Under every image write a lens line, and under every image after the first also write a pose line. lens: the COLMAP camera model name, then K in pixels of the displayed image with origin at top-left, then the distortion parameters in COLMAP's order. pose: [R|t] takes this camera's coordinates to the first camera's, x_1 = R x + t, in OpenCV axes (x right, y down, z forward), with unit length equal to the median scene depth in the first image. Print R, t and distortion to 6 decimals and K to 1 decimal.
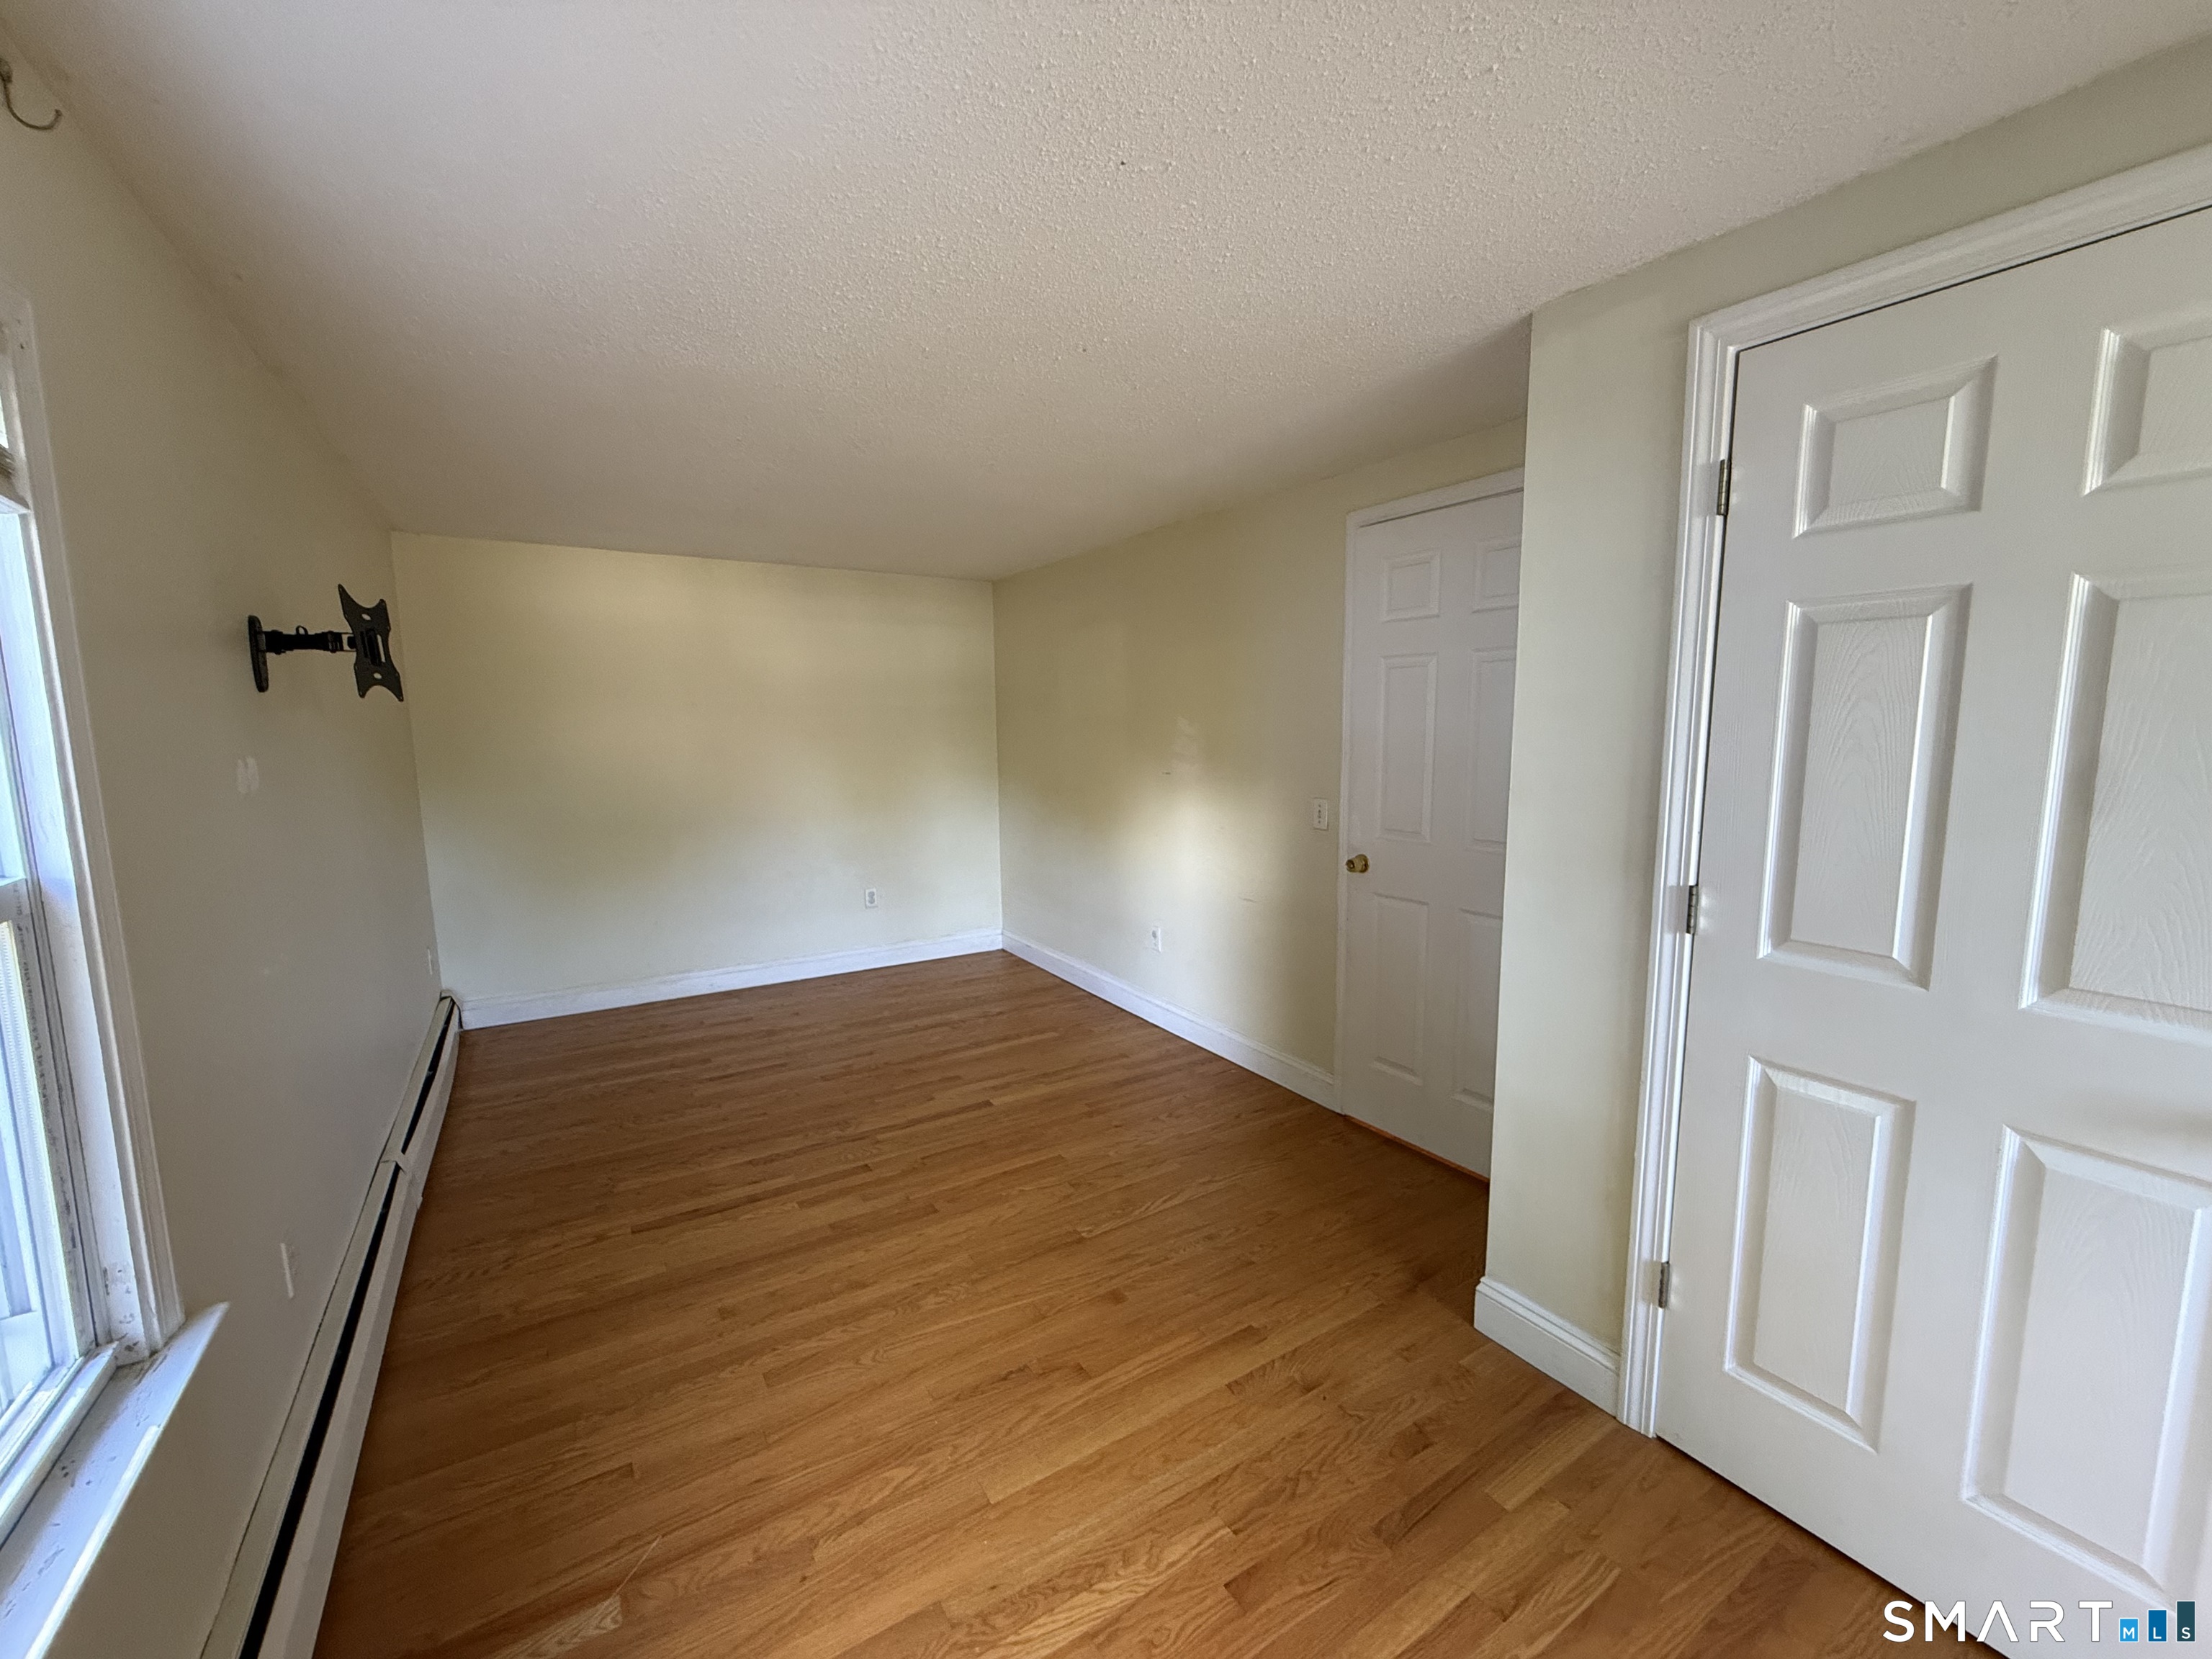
lens RADIAL K [[876.7, 0, 1100.4], [0, 876.7, 828.4], [0, 0, 1]] dist [-0.002402, 0.000232]
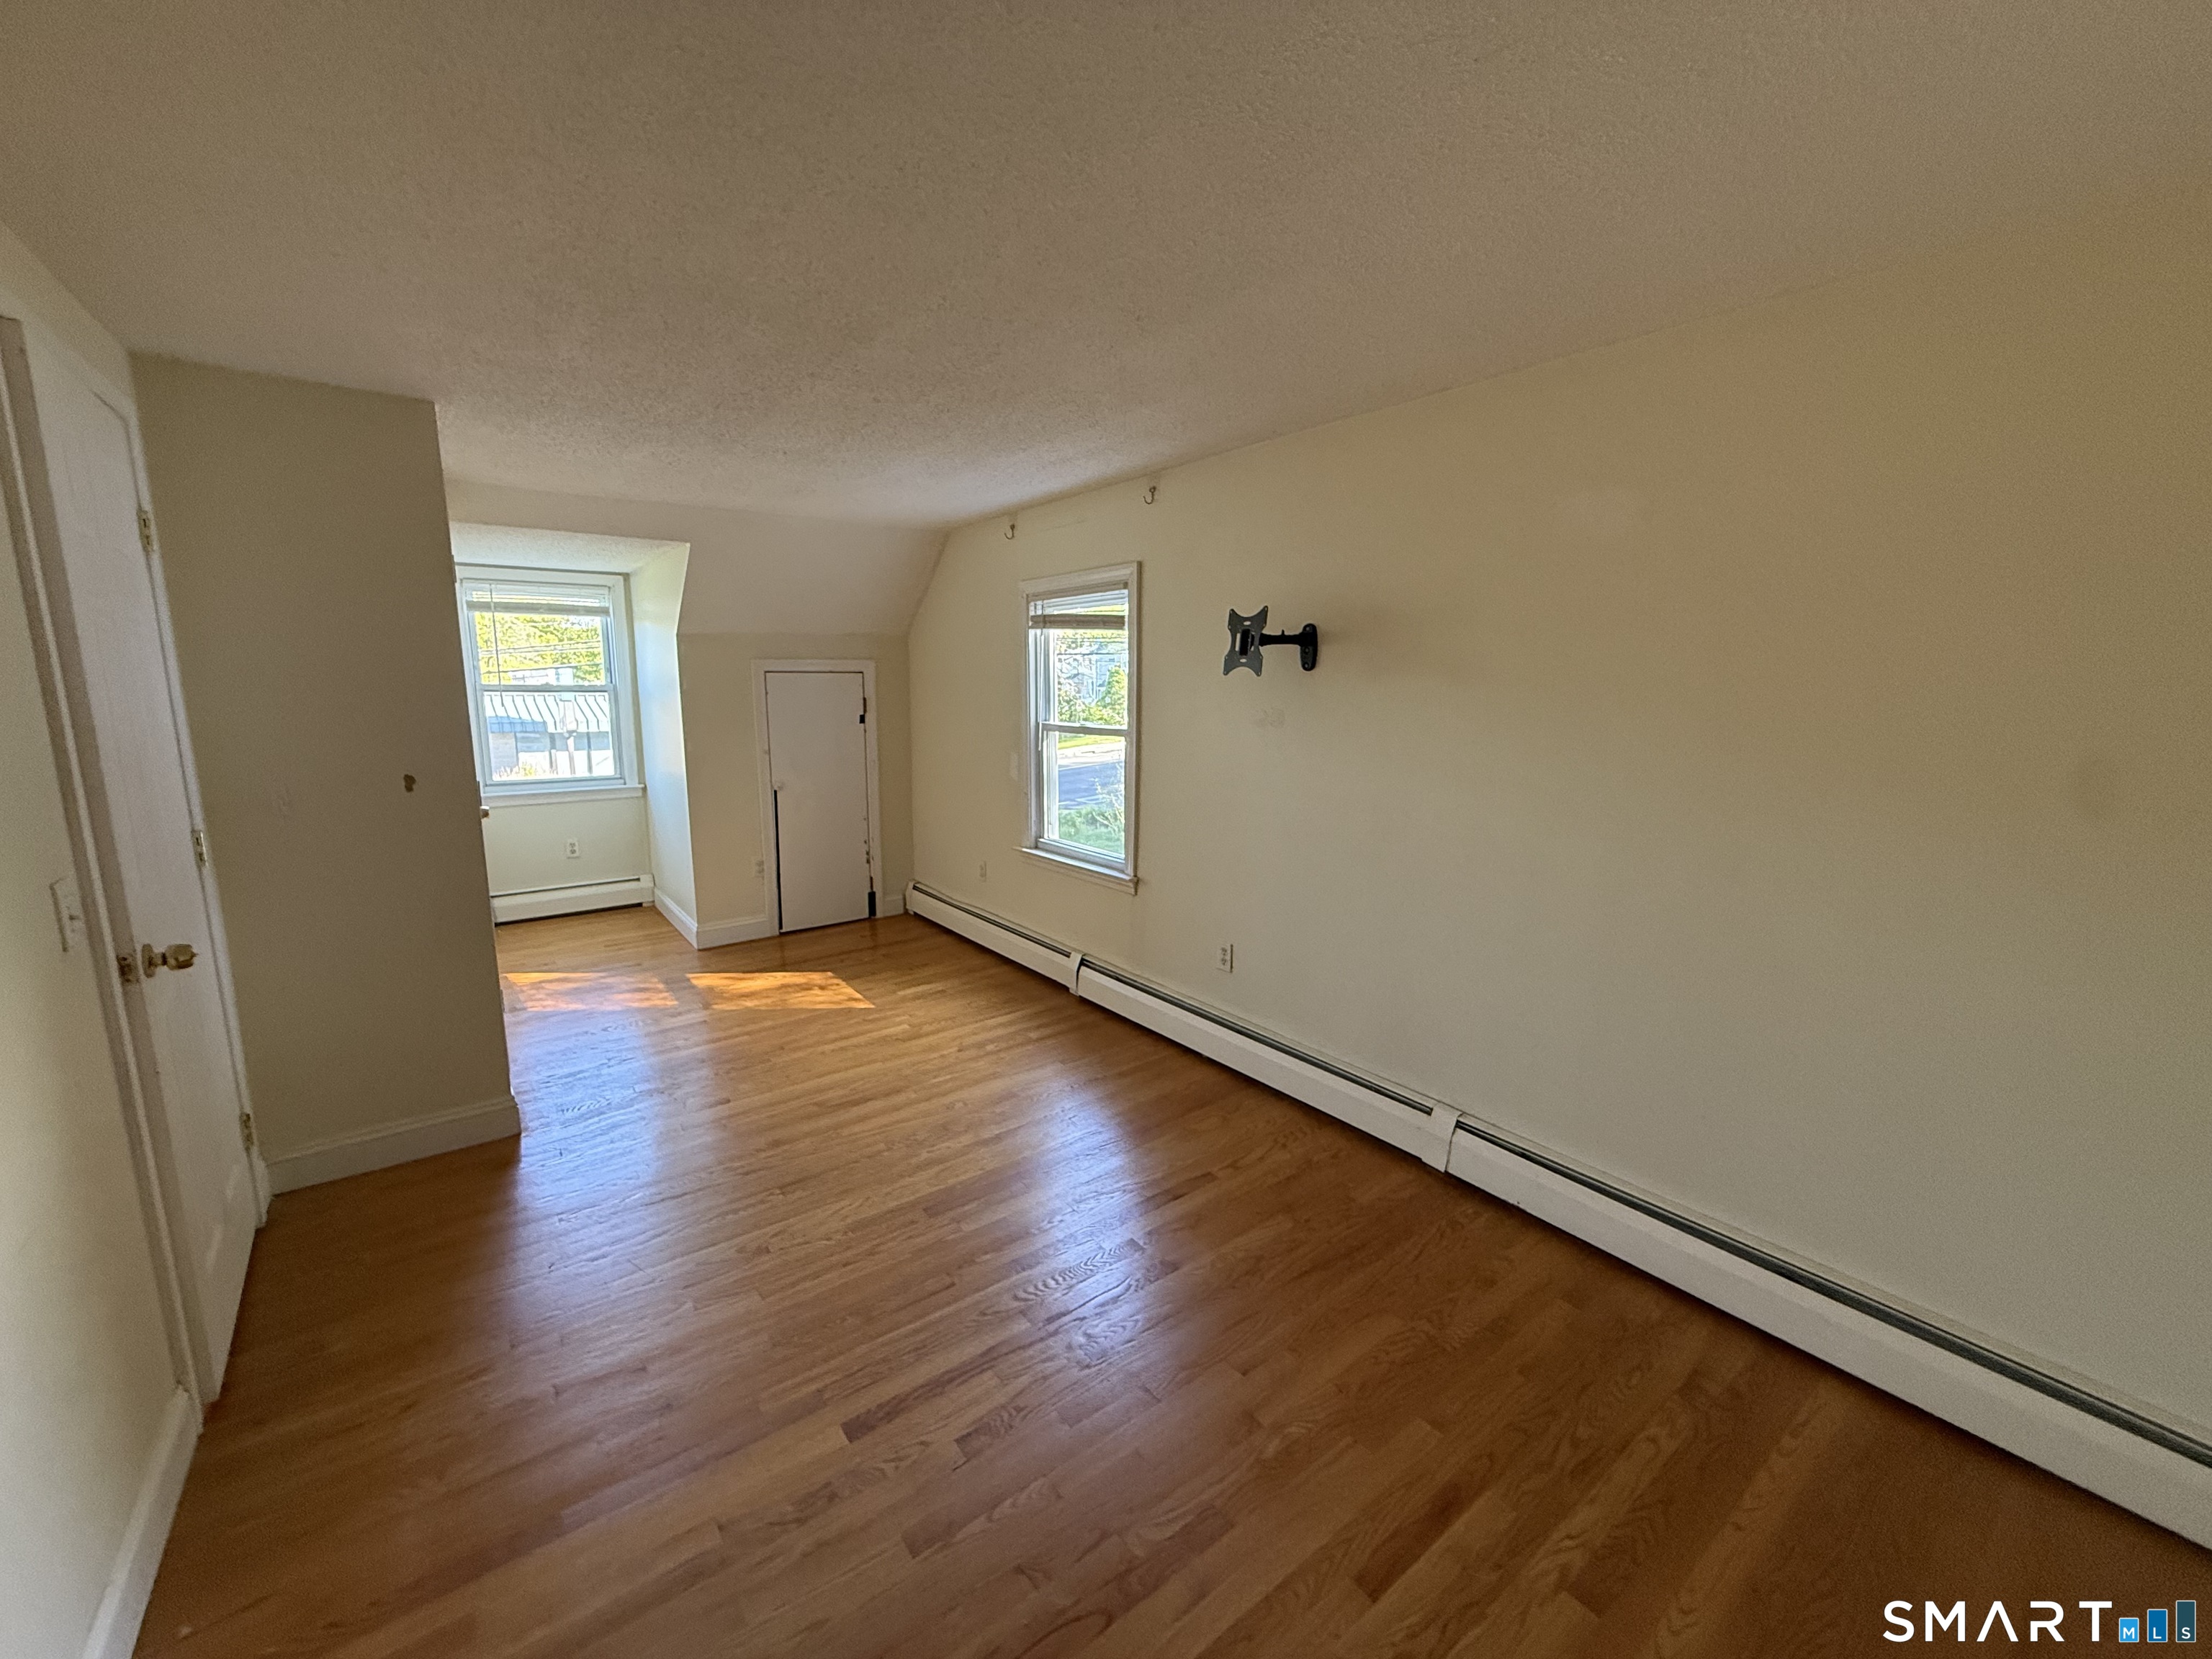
lens RADIAL K [[876.7, 0, 1098.4], [0, 876.7, 821.8], [0, 0, 1]] dist [-0.002402, 0.000232]
pose [[-0.996770, 0.017268, -0.078429, -0.267525], [-0.005828, 0.958479, 0.285105, -0.208974], [0.080096, 0.284641, -0.955282, 1.568405]]
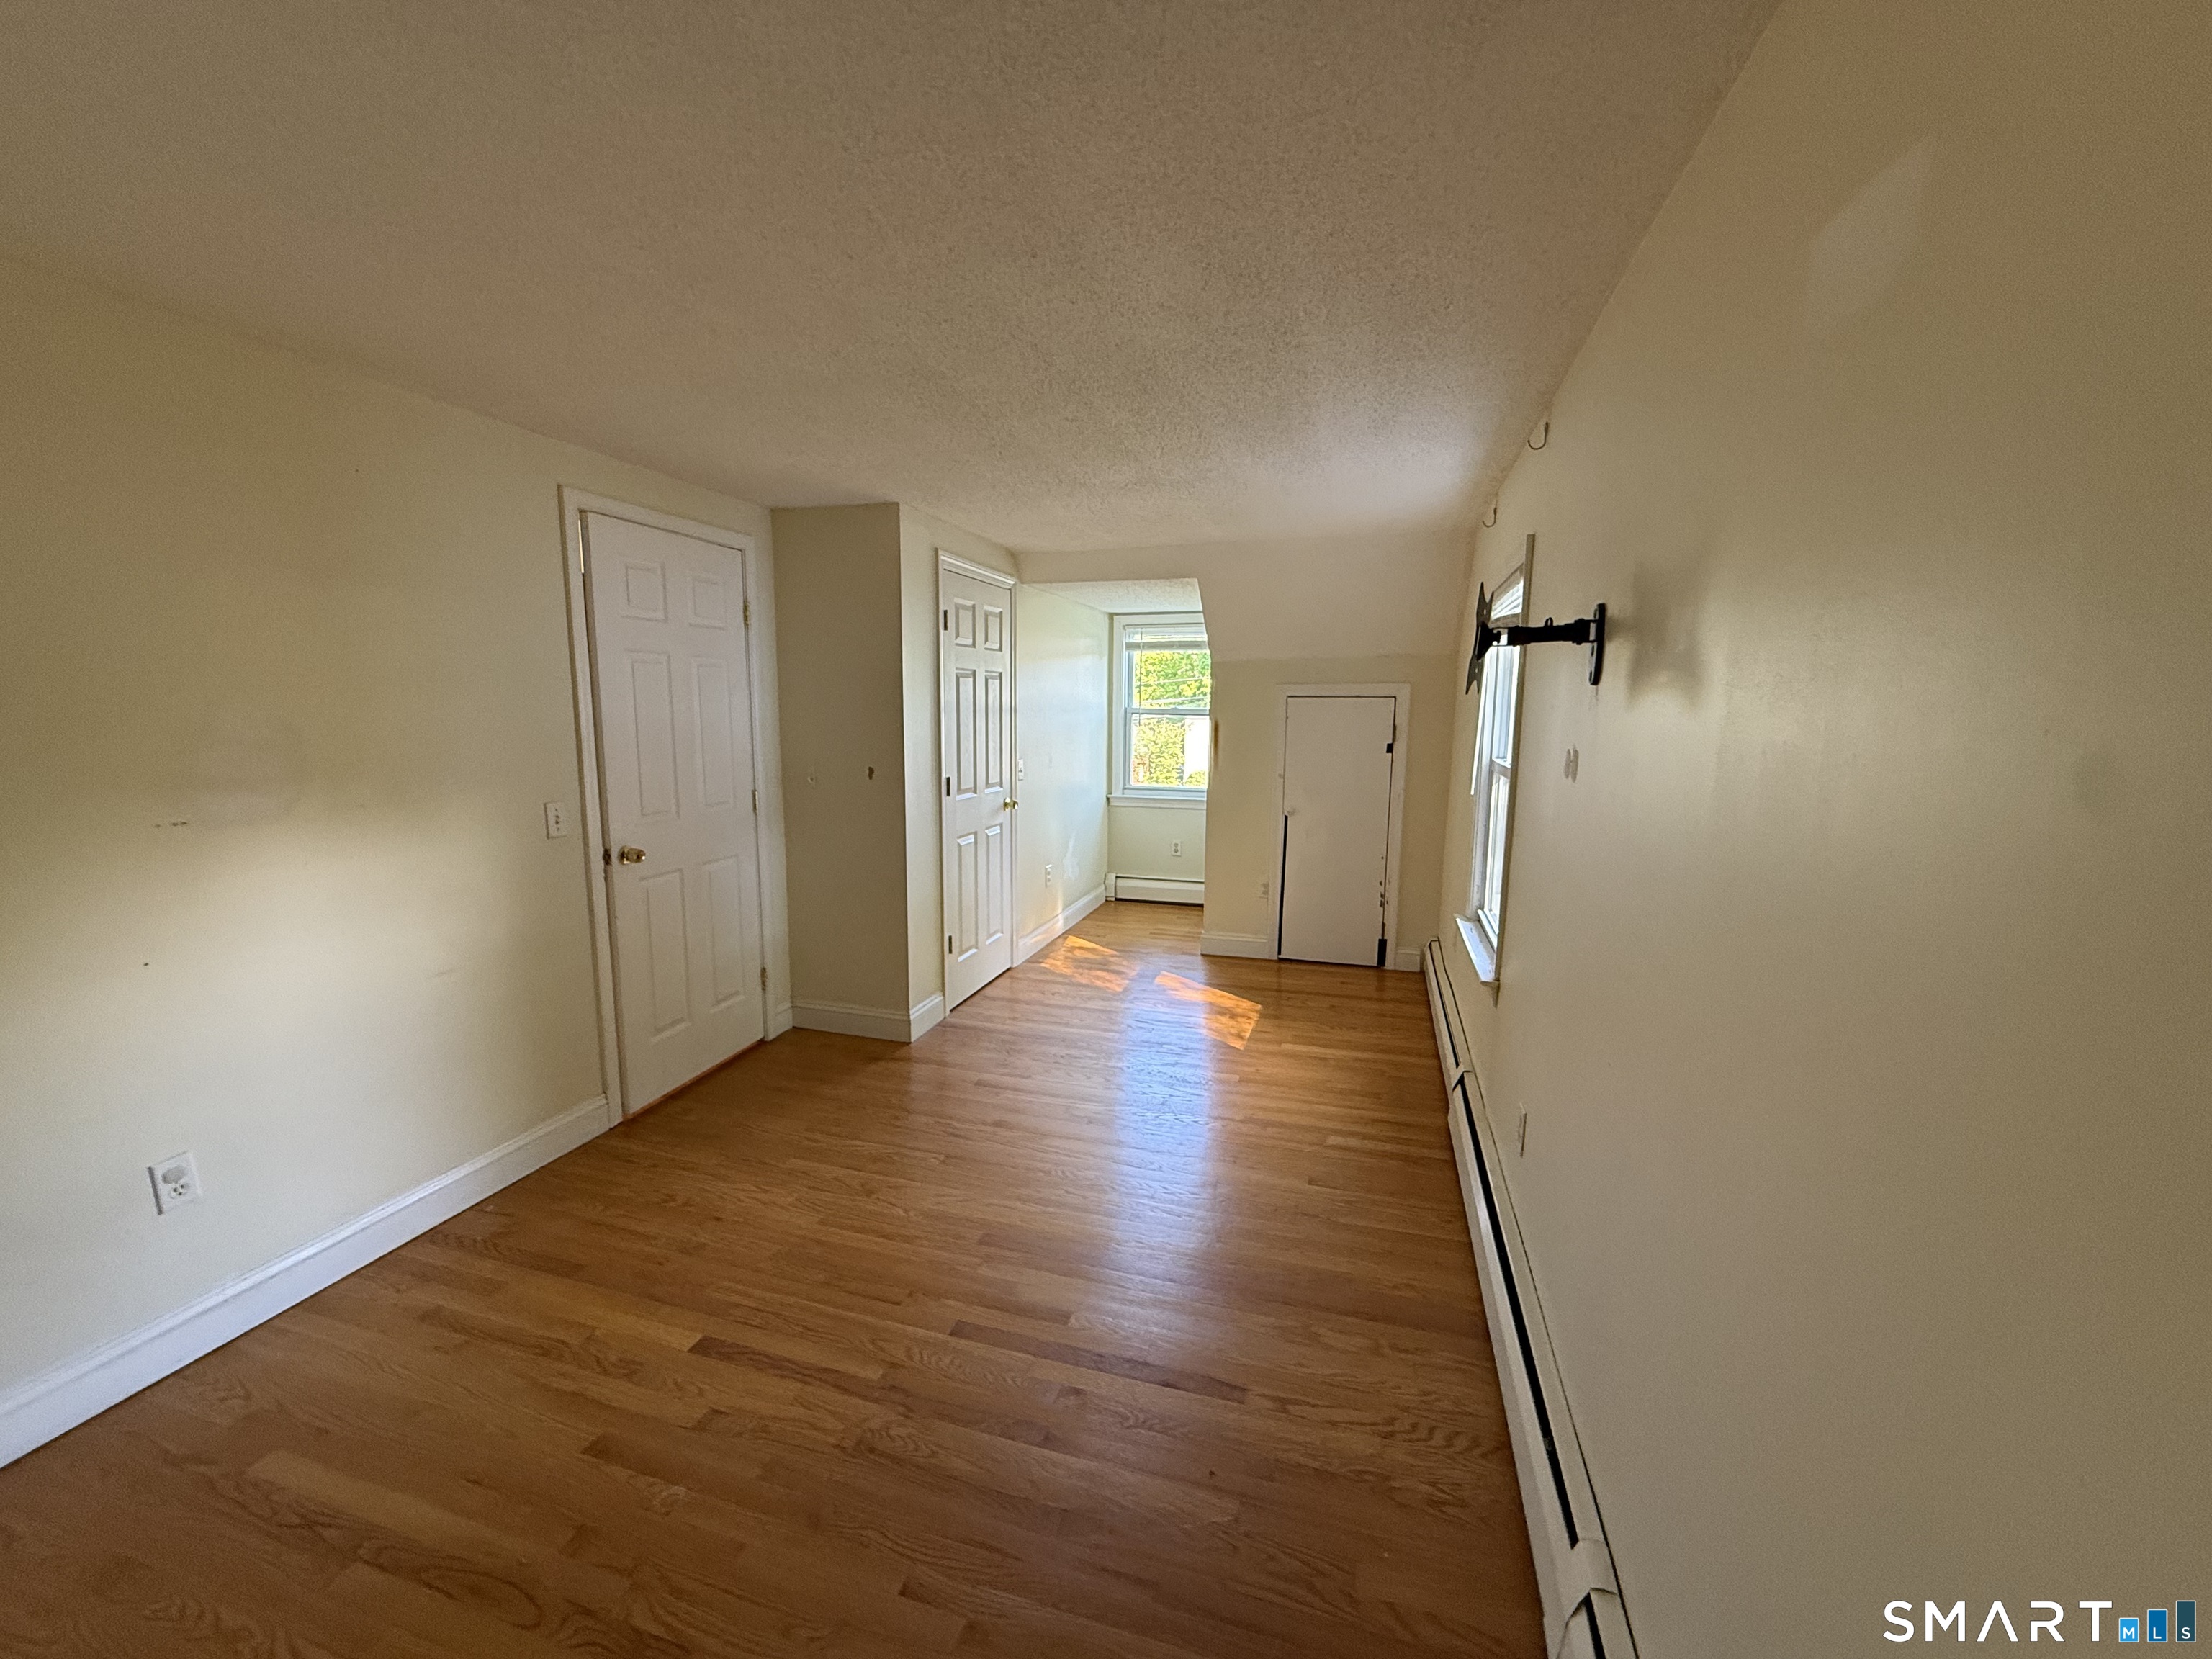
lens RADIAL K [[876.7, 0, 1101.7], [0, 876.7, 824.0], [0, 0, 1]] dist [-0.002402, 0.000232]
pose [[-0.650421, -0.099528, 0.753025, -0.810614], [0.093952, 0.973224, 0.209782, -0.153987], [-0.753741, 0.207195, -0.623654, 1.216575]]
